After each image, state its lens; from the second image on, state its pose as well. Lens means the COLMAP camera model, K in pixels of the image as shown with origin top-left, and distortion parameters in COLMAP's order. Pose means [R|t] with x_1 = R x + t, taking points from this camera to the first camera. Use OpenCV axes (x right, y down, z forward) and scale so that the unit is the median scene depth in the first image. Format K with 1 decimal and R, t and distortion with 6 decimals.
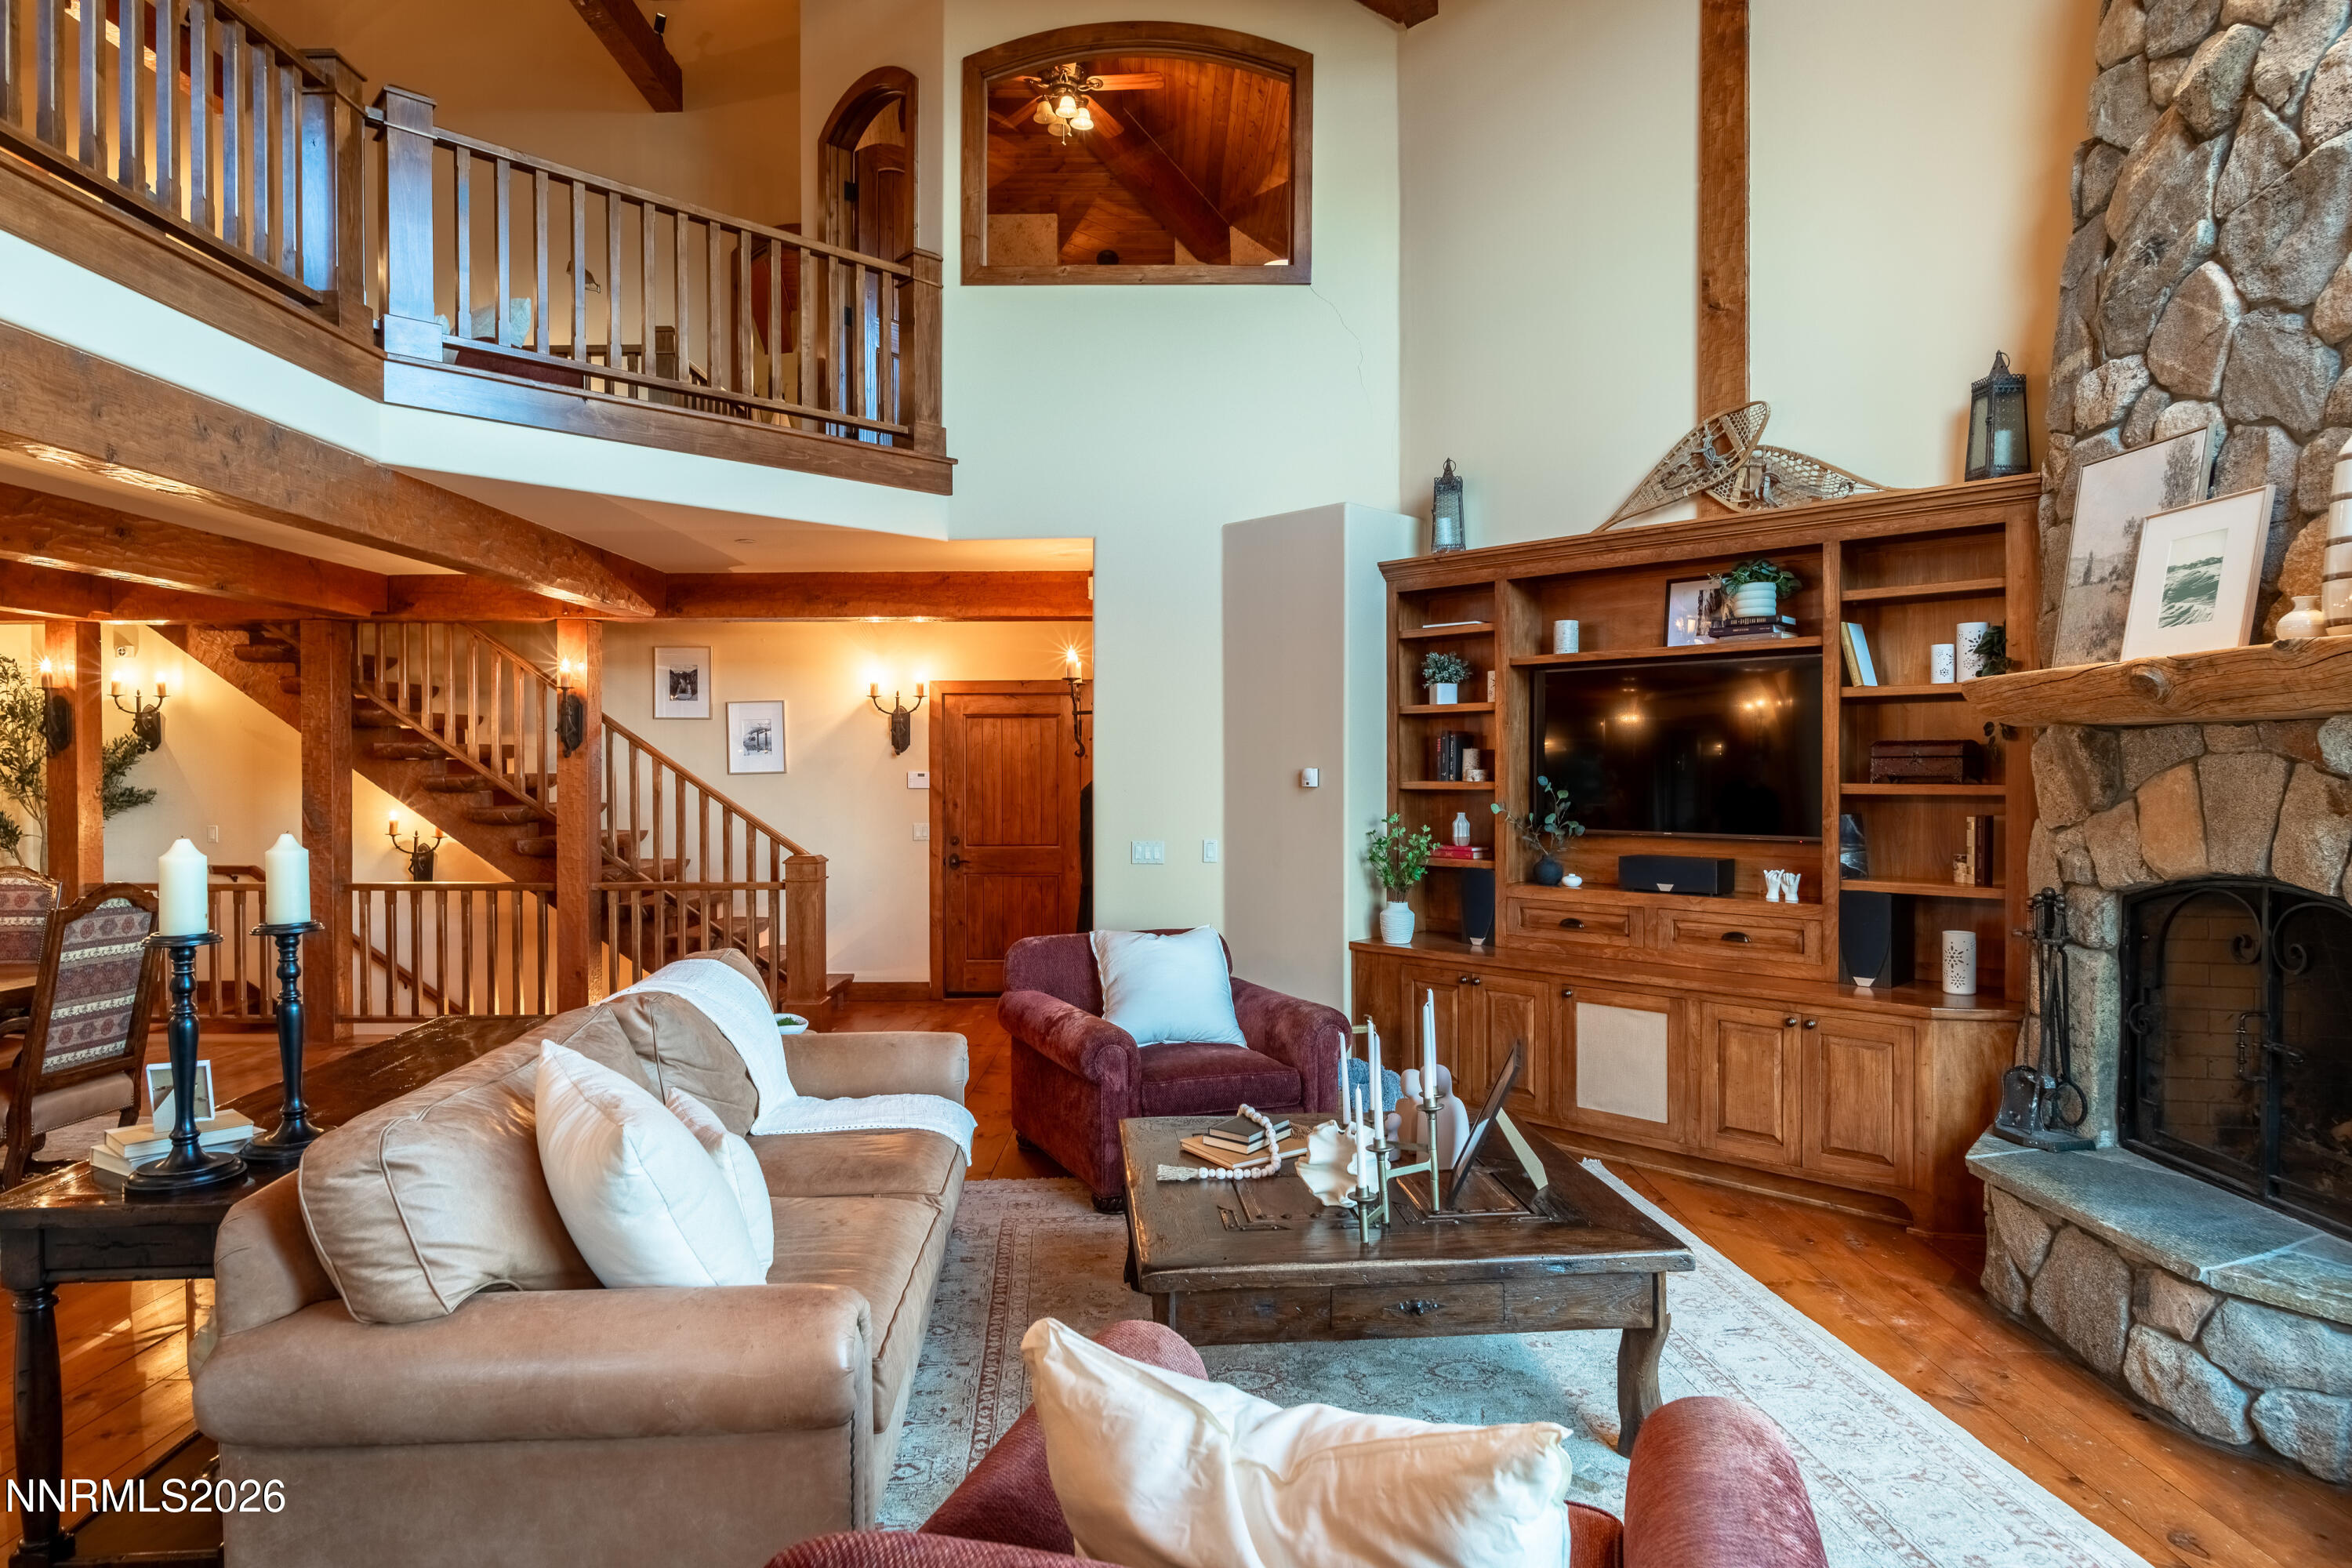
lens RADIAL K [[1407.1, 0, 1176.0], [0, 1407.1, 784.0], [0, 0, 1]] dist [-0.008421, 0.002064]
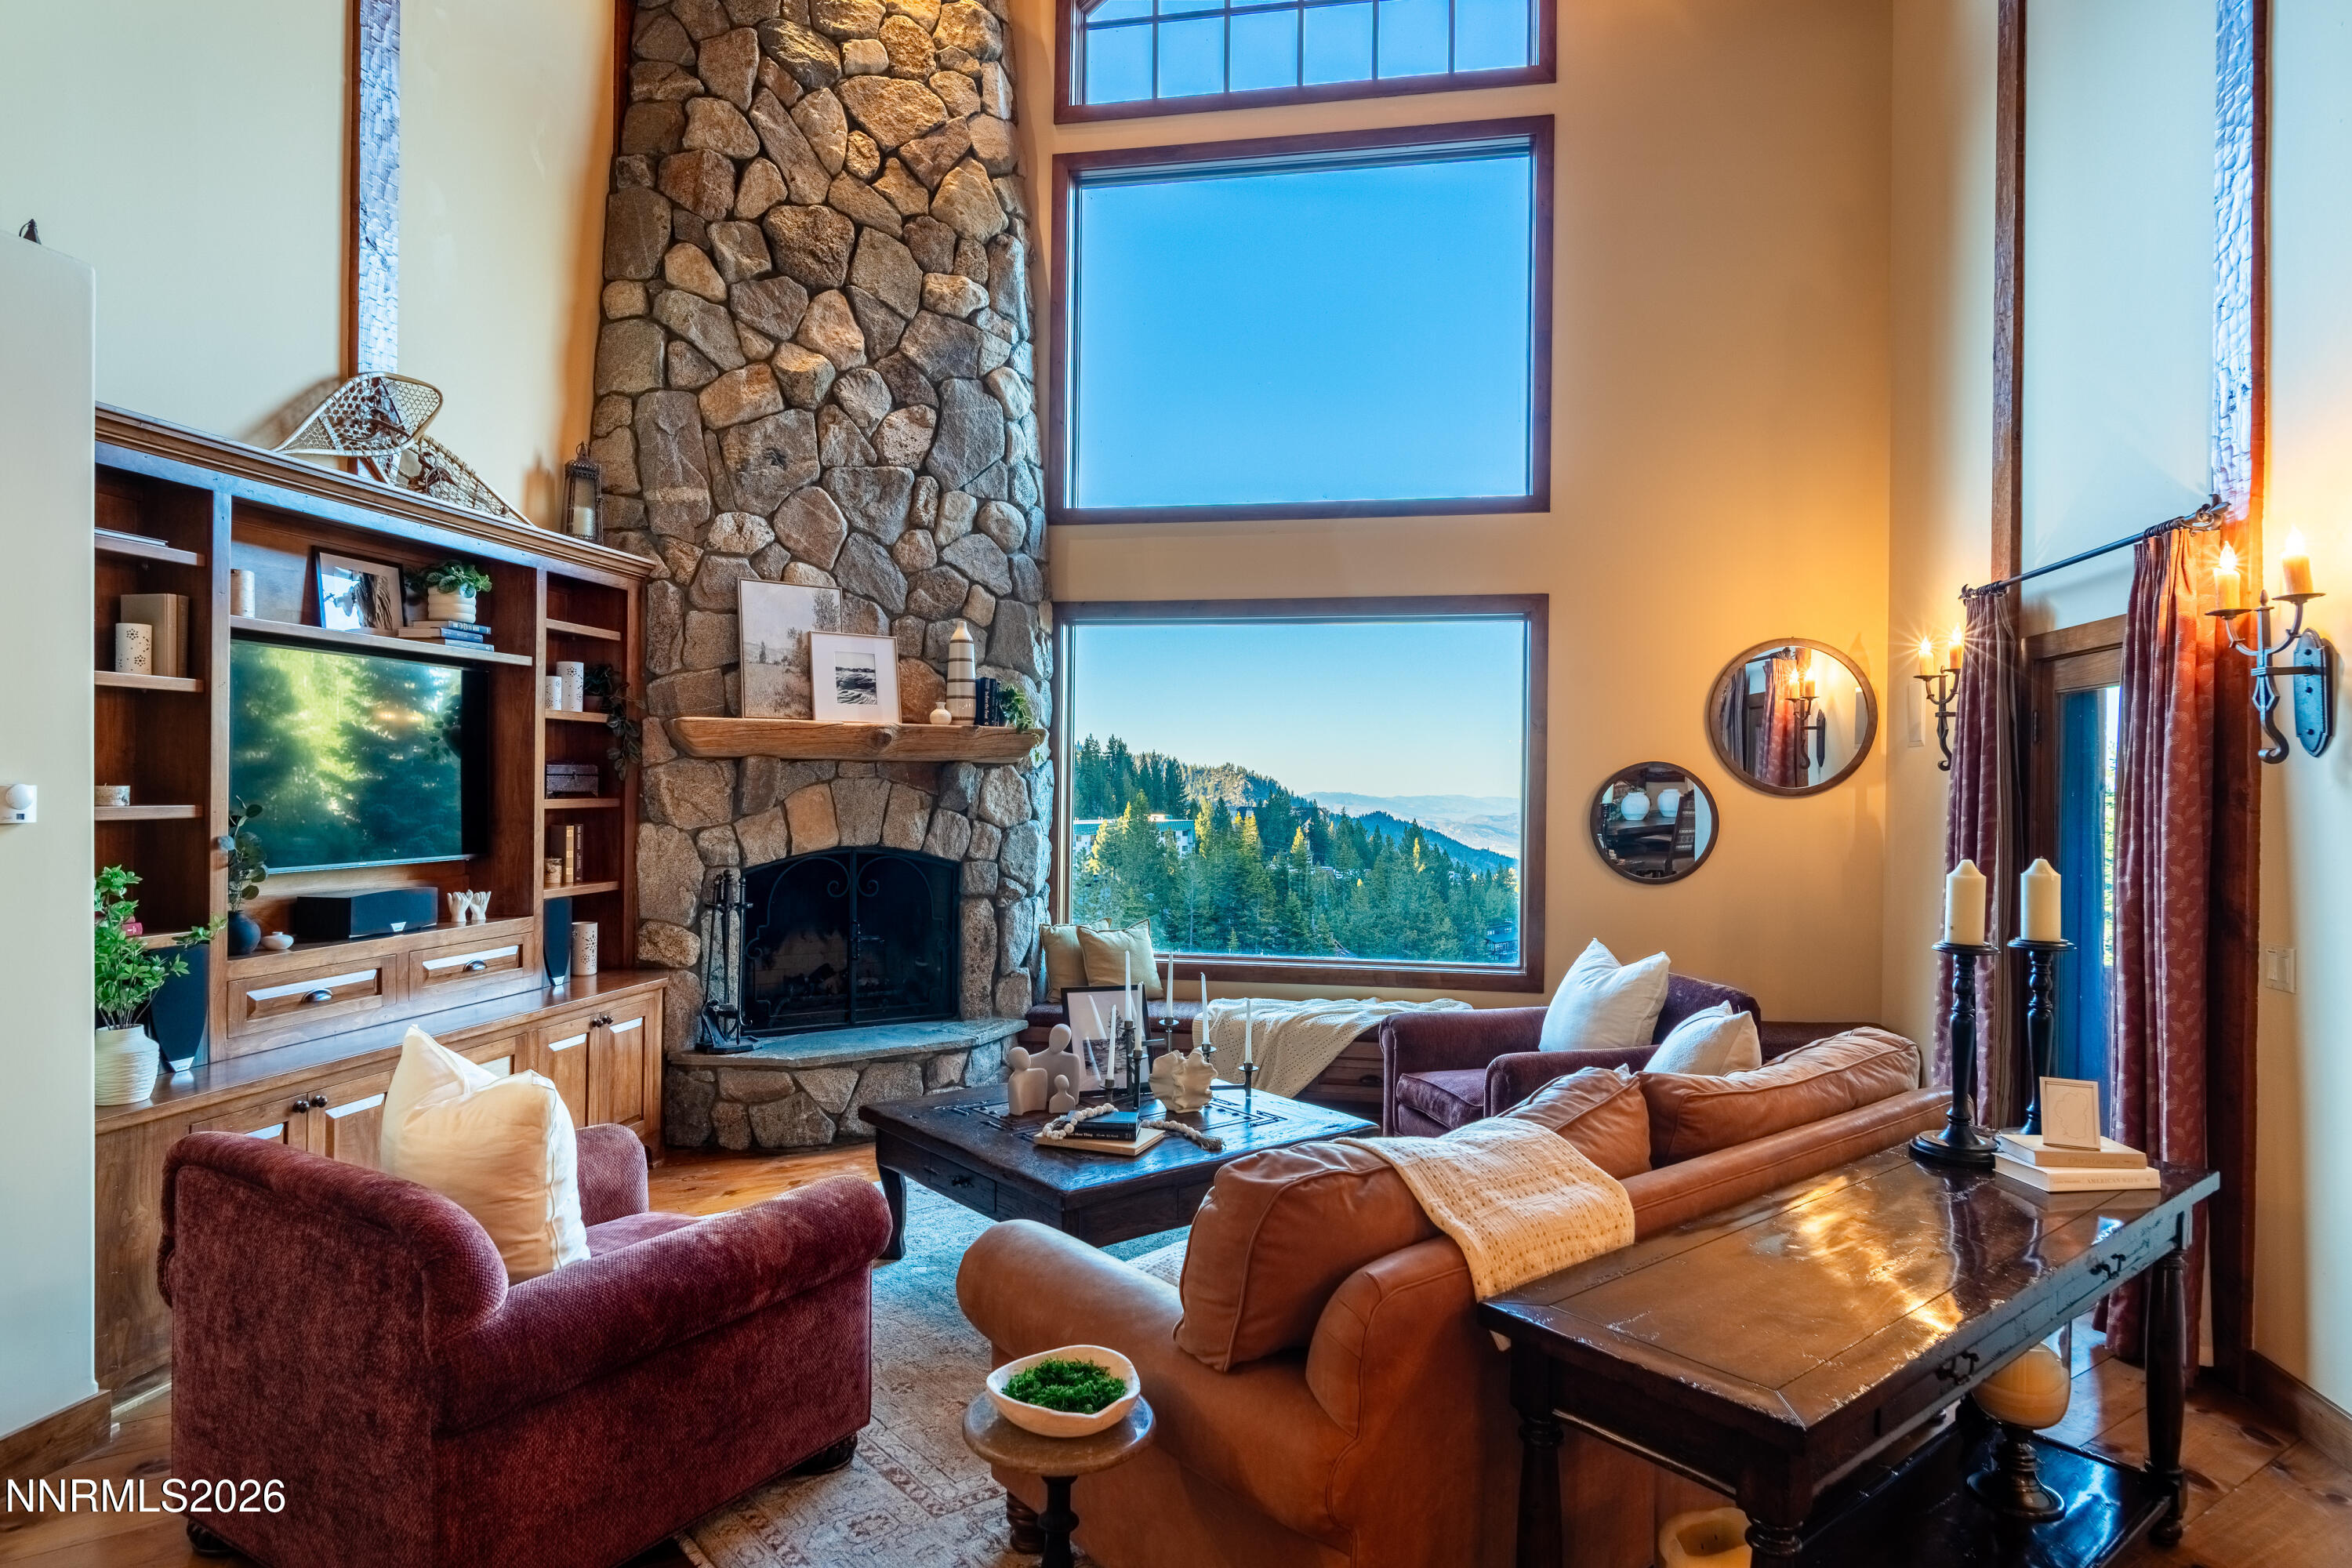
lens RADIAL K [[1330.0, 0, 1054.8], [0, 1330.0, 785.0], [0, 0, 1]] dist [-0.005511, 0.001165]
pose [[-0.528932, -0.010695, 0.848597, -0.740528], [-0.002964, 0.999938, 0.010755, -0.028820], [-0.848659, 0.003174, -0.528930, 1.518343]]
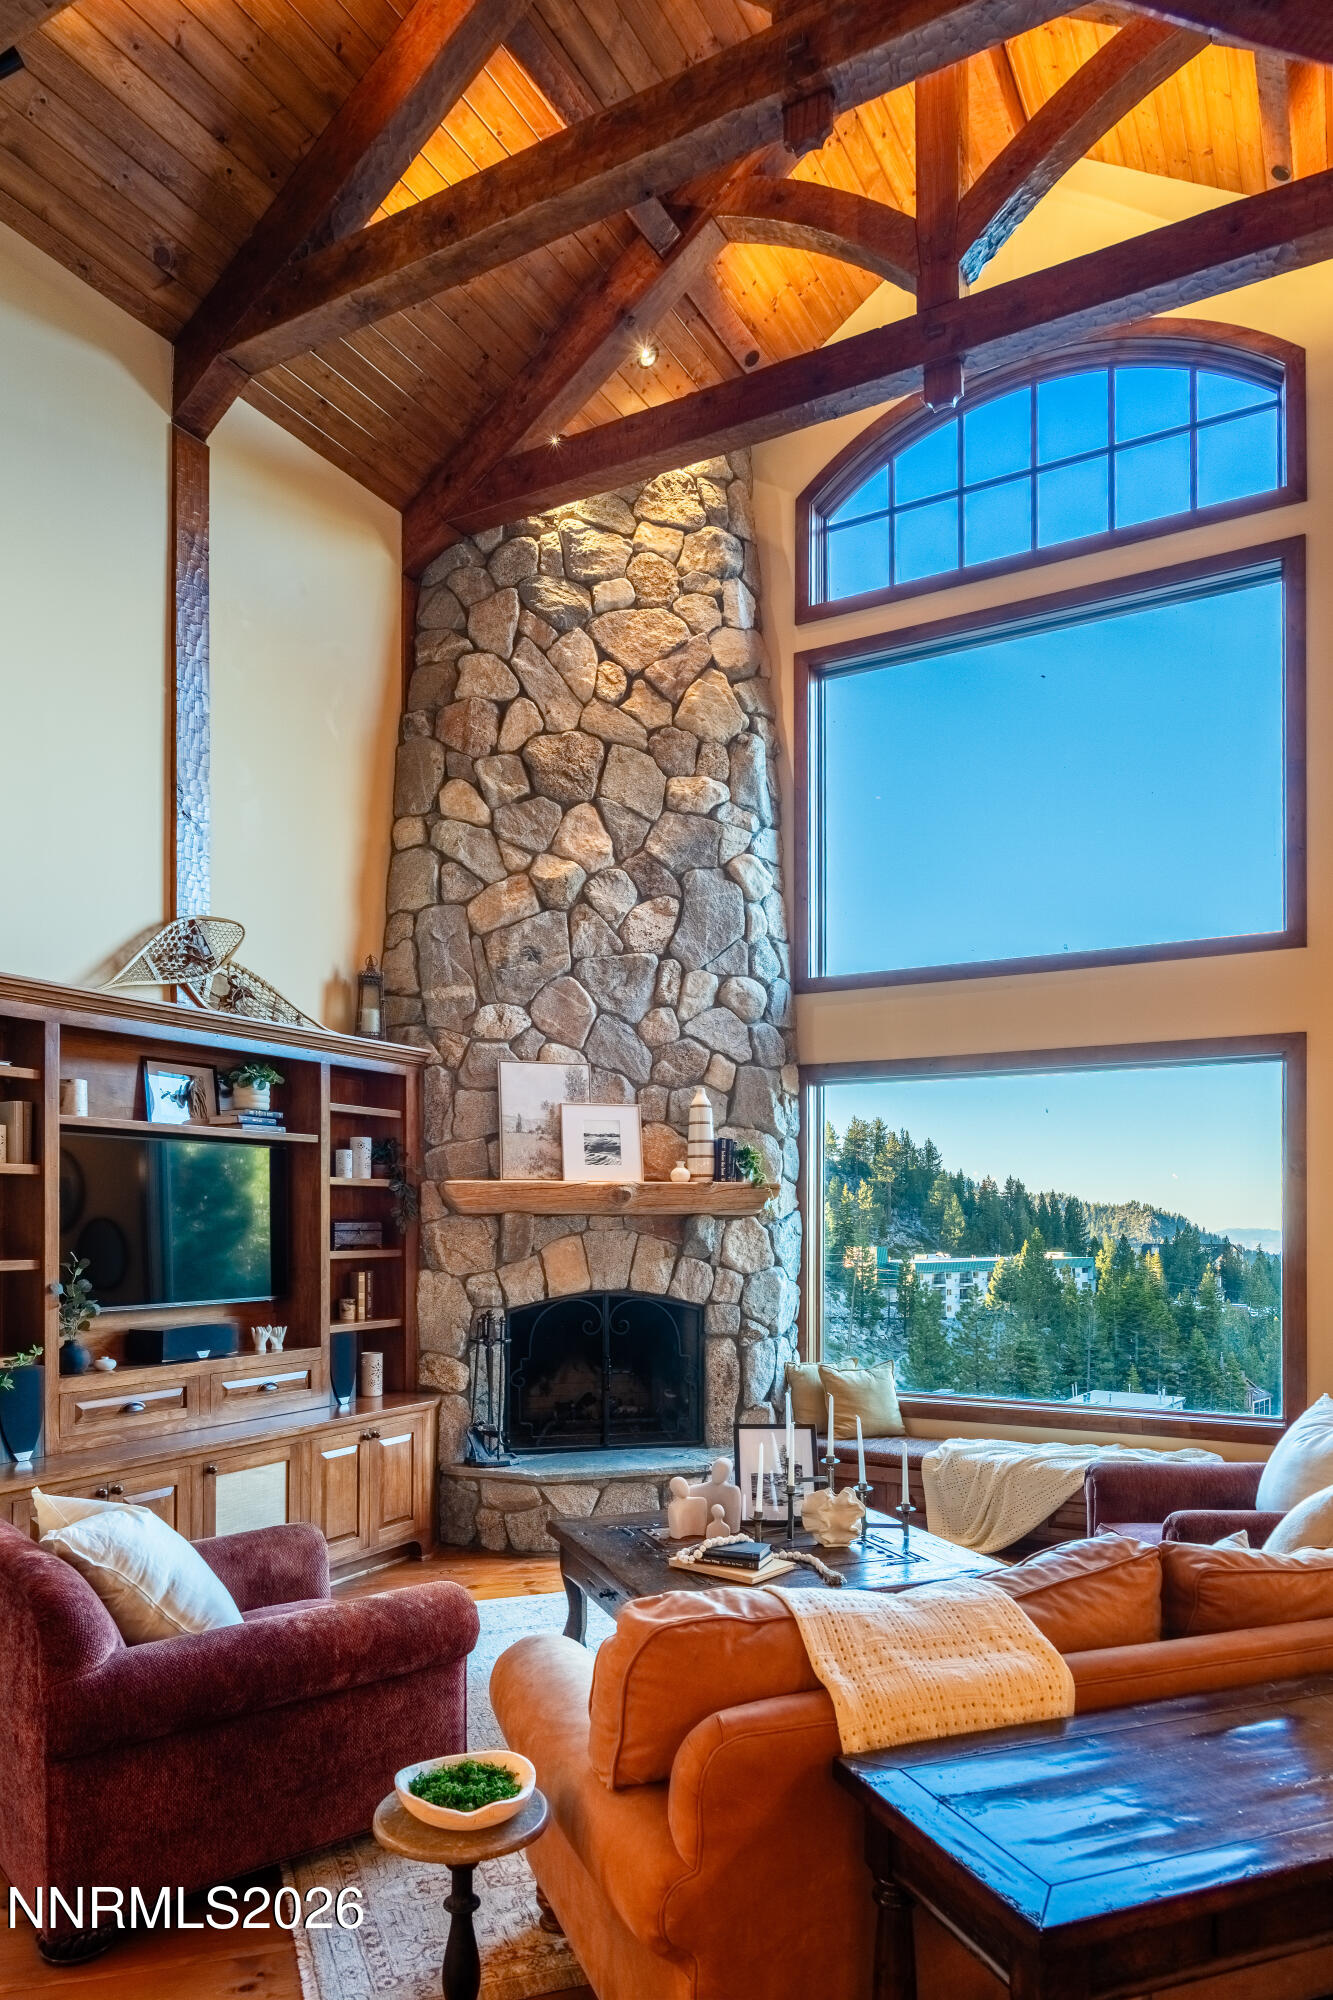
lens RADIAL K [[1196.5, 0, 574.2], [0, 1196.5, 1221.9], [0, 0, 1]] dist [-0.008421, 0.002064]
pose [[-0.246331, -0.004189, 0.969177, -0.826663], [0.008924, 0.999938, 0.006590, -0.041136], [-0.969145, 0.010272, -0.246279, 1.327261]]
